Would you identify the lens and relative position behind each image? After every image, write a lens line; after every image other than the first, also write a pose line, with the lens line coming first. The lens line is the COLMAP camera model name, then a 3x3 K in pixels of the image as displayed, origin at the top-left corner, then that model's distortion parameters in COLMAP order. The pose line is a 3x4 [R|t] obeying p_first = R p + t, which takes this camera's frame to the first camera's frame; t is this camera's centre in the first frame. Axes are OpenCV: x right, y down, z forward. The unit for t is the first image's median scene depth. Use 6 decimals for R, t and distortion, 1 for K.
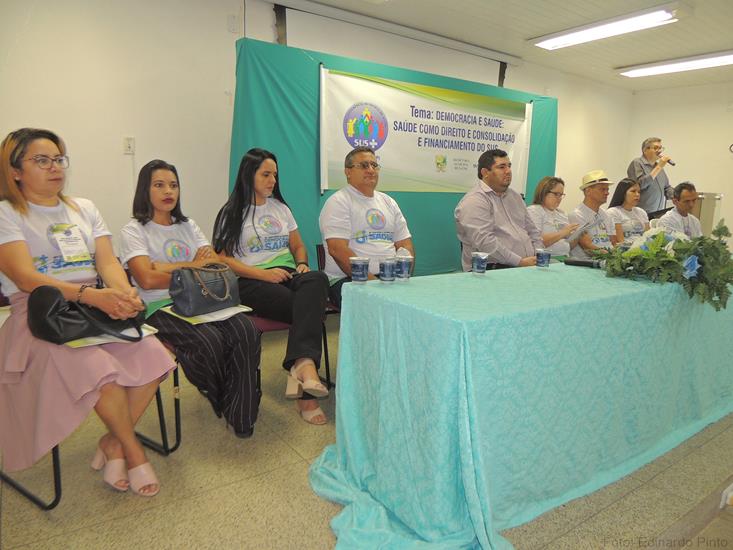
lens RADIAL K [[508.1, 0, 366.5], [0, 508.1, 275.0], [0, 0, 1]] dist [-0.006779, -0.005942]
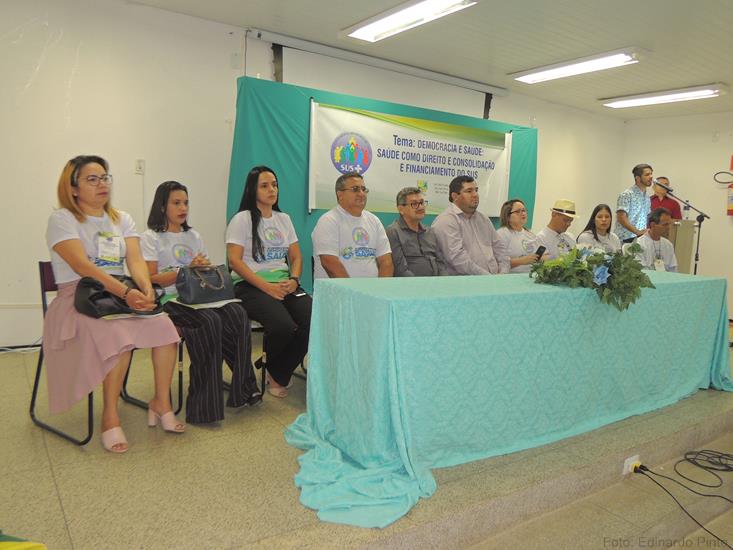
lens RADIAL K [[568.4, 0, 366.5], [0, 568.4, 275.0], [0, 0, 1]] dist [0.006239, 0.004491]
pose [[0.999690, 0.021105, -0.013227, 0.057091], [-0.021840, 0.998069, -0.058148, 0.047885], [0.011975, 0.058419, 0.998220, -0.241477]]
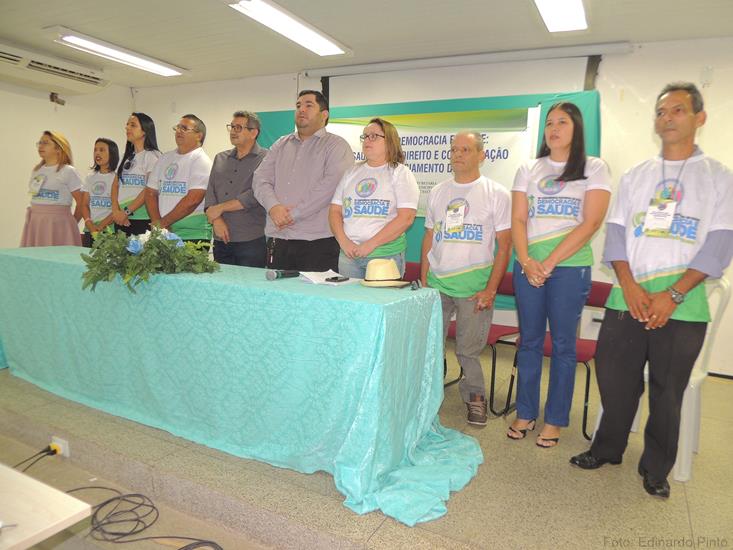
lens RADIAL K [[508.1, 0, 366.5], [0, 508.1, 275.0], [0, 0, 1]] dist [-0.006779, -0.005942]
pose [[0.459093, 0.100999, -0.882628, 1.212747], [-0.190011, 0.981689, 0.013502, -0.059049], [0.867830, 0.161510, 0.469878, 0.589427]]
